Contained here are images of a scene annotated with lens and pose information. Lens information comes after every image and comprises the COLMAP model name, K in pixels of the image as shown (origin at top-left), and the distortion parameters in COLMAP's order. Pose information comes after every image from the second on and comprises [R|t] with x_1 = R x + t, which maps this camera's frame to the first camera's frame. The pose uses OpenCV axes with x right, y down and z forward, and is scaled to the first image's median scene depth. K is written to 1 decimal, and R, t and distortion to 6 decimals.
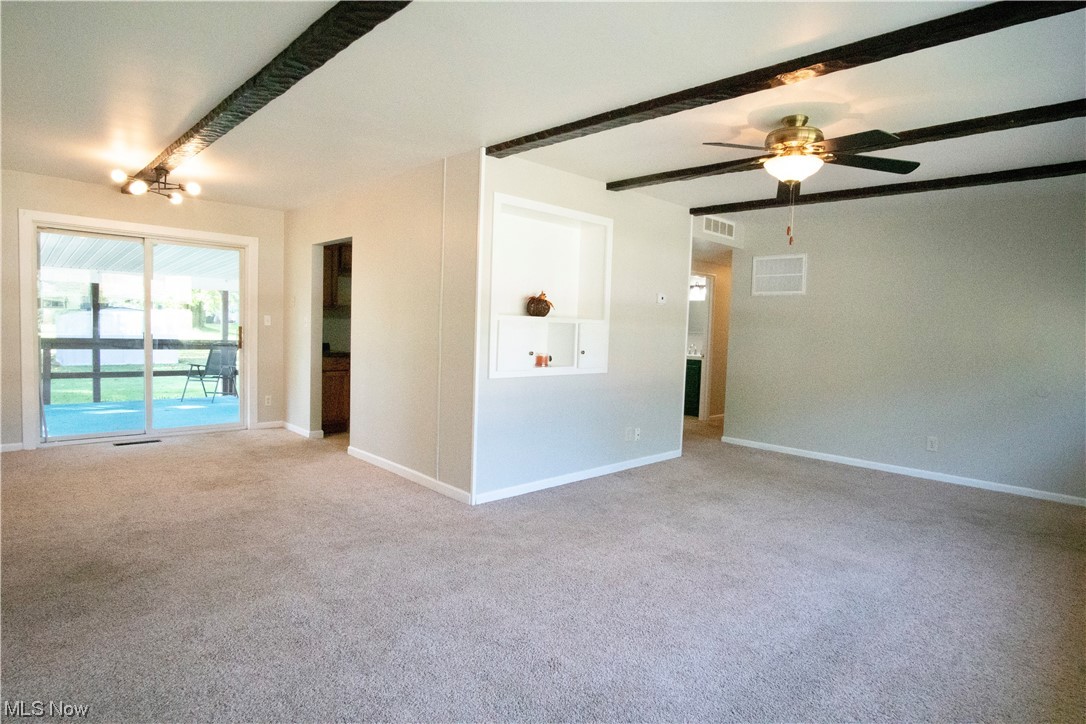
lens RADIAL K [[581.4, 0, 543.0], [0, 581.4, 362.0], [0, 0, 1]] dist [-0.017210, -0.000324]
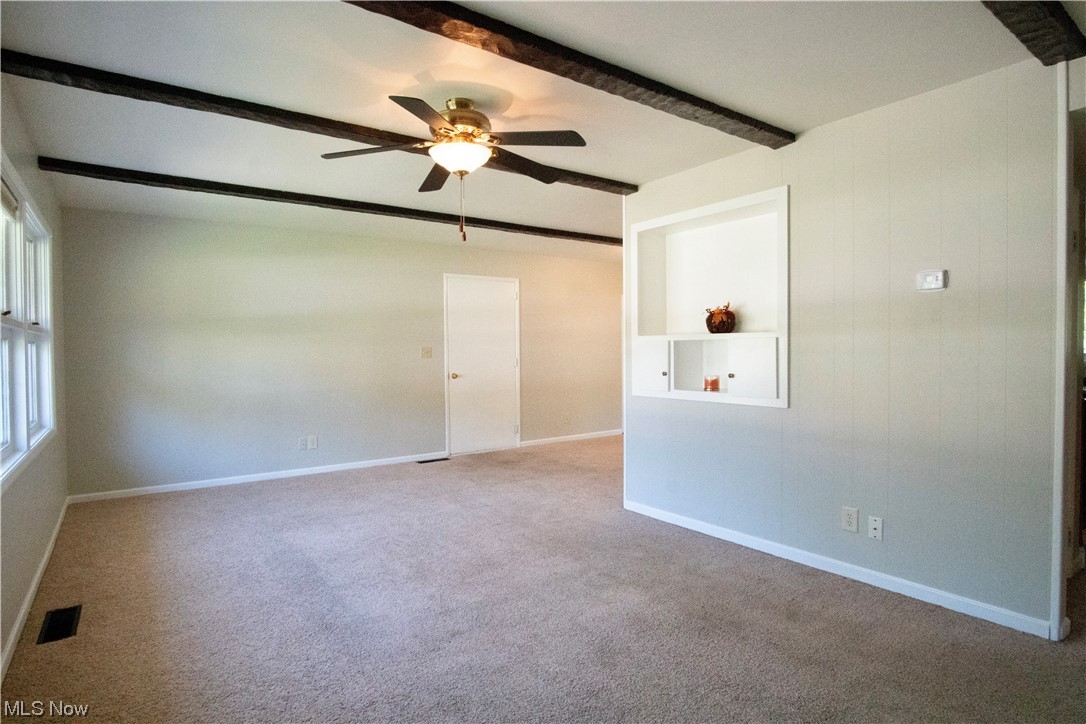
lens RADIAL K [[581.4, 0, 543.0], [0, 581.4, 362.0], [0, 0, 1]] dist [-0.017210, -0.000324]
pose [[-0.145620, -0.017210, -0.989191, 0.869447], [-0.064512, 0.997886, -0.007865, -0.010910], [0.987235, 0.062669, -0.146422, 0.858538]]
